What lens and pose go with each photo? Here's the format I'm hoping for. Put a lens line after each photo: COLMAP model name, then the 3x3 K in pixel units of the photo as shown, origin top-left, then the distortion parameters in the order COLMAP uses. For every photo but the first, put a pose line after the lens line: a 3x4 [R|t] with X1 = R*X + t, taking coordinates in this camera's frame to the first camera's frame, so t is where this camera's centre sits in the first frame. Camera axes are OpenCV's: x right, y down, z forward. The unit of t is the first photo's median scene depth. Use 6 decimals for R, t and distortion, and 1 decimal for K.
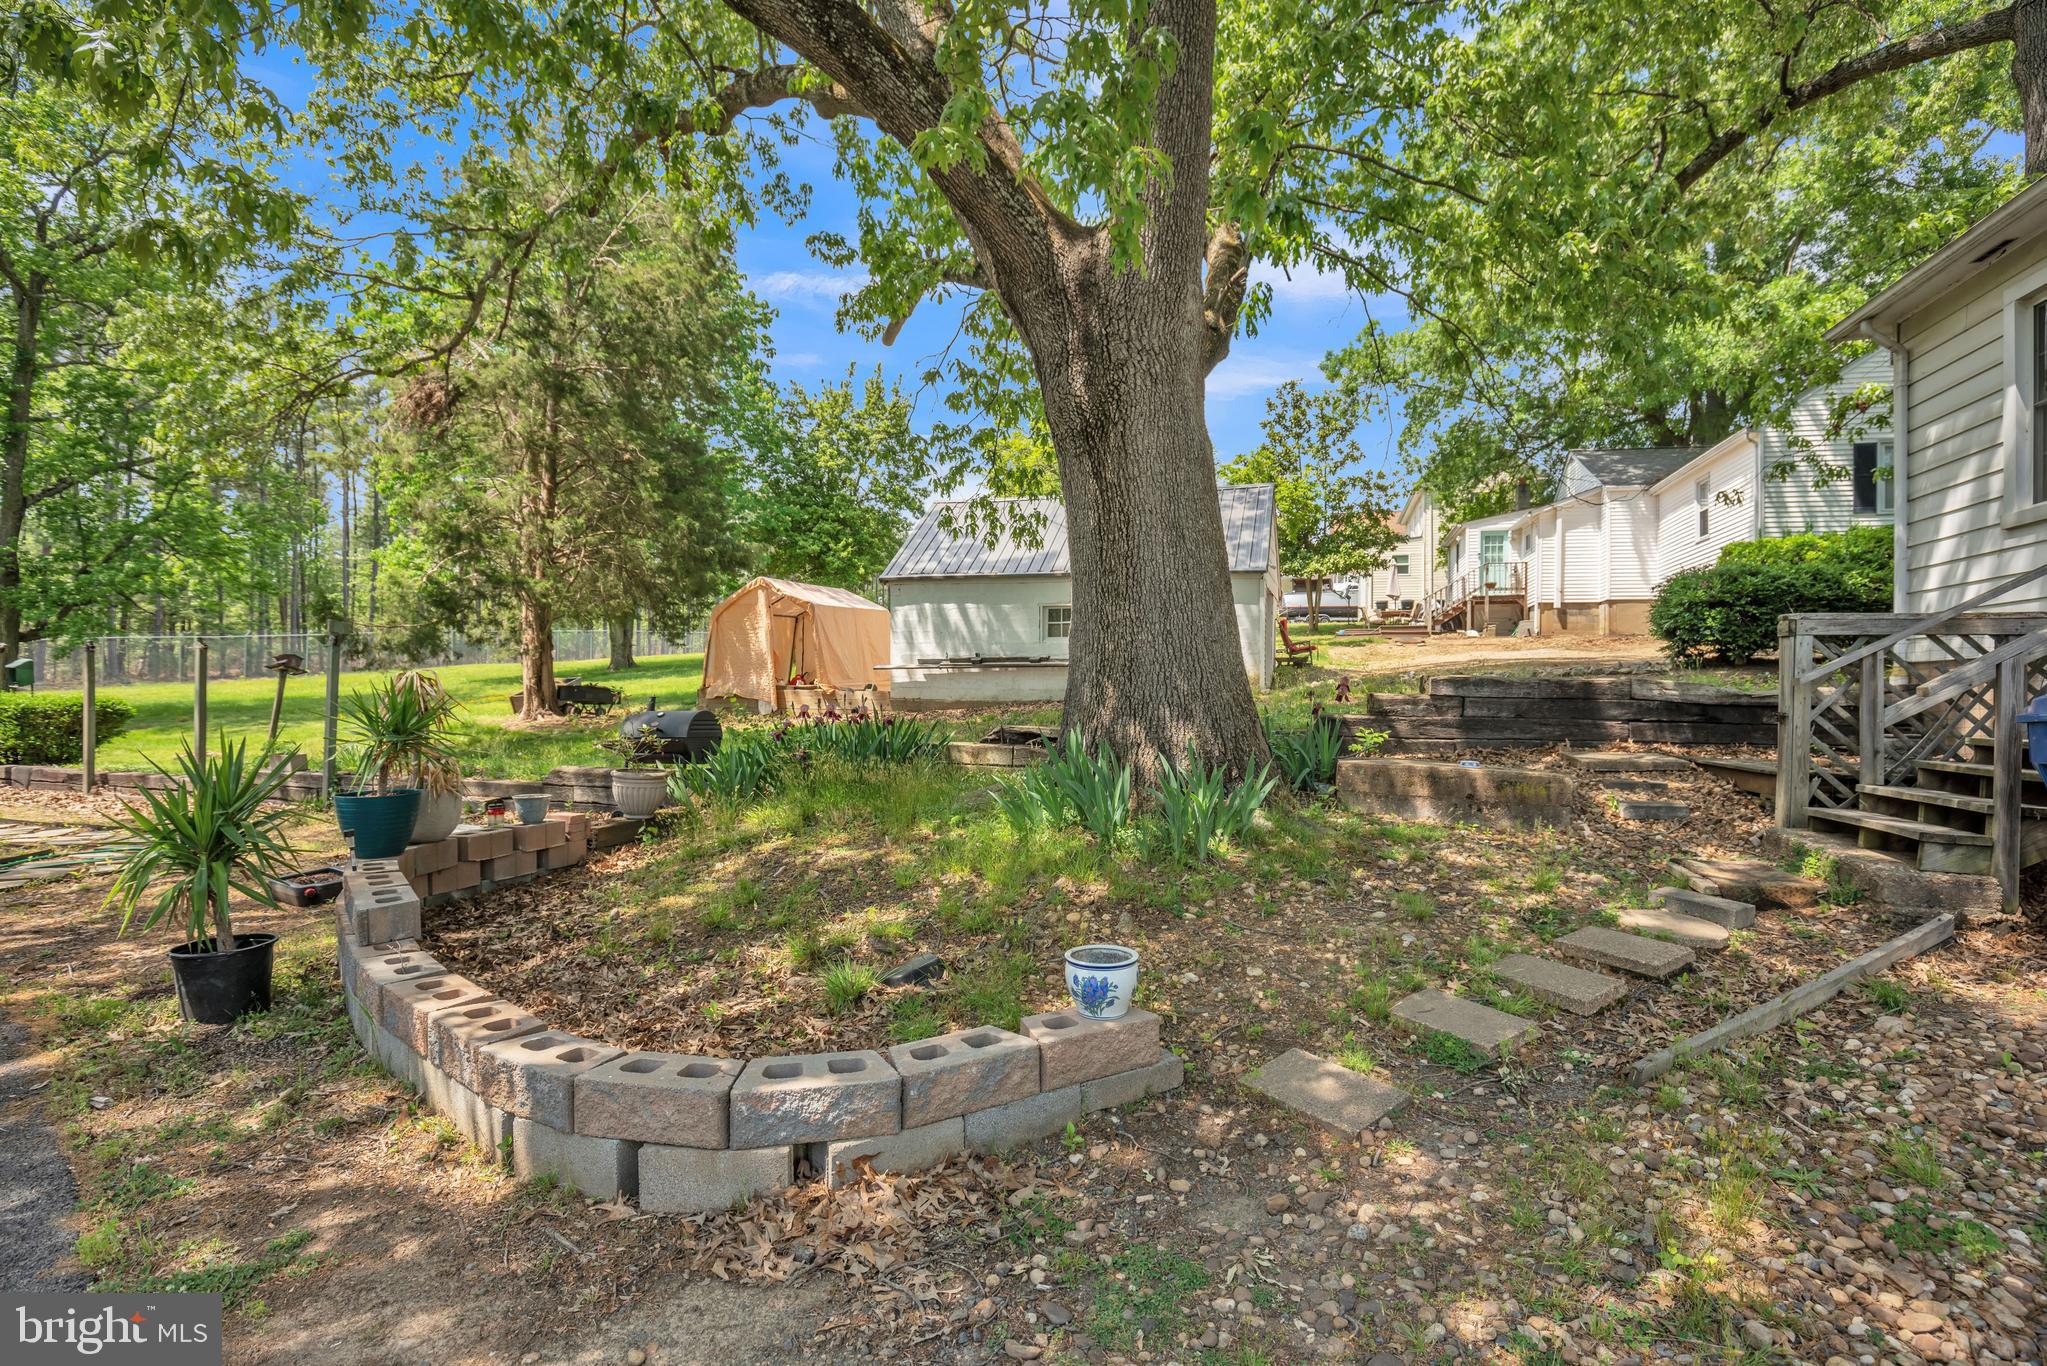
lens RADIAL K [[954.6, 0, 1023.4], [0, 954.6, 689.5], [0, 0, 1]] dist [-0.024310, -0.000376]
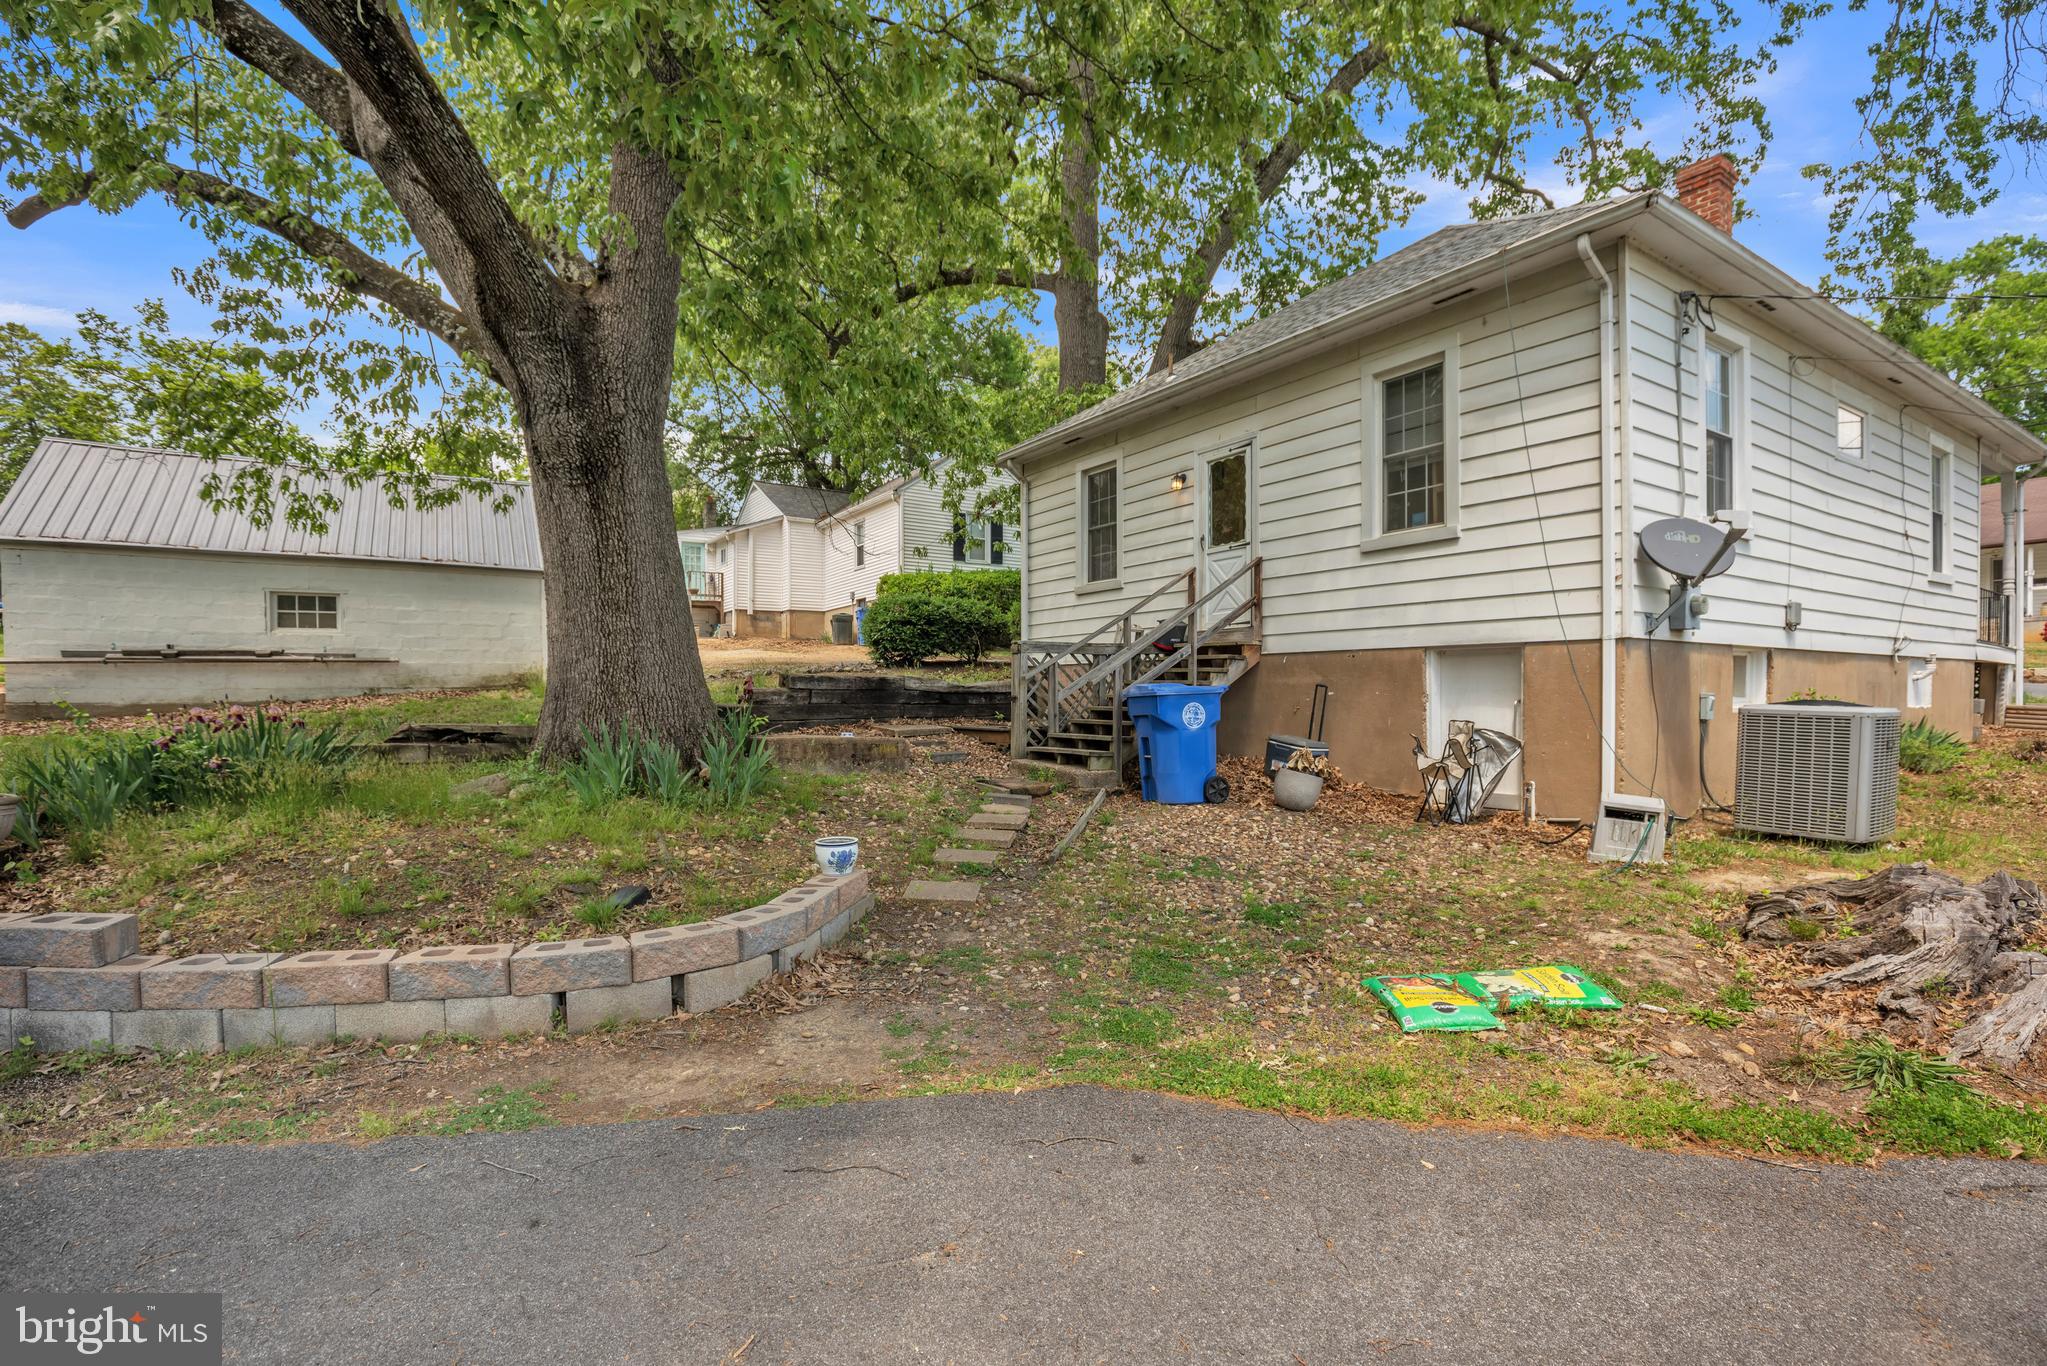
lens RADIAL K [[954.6, 0, 1023.4], [0, 954.6, 689.5], [0, 0, 1]] dist [-0.024310, -0.000376]
pose [[0.662158, -0.012648, 0.749257, -0.286236], [0.008478, 0.999920, 0.009387, -0.002111], [-0.749316, 0.000136, 0.662213, -0.114333]]
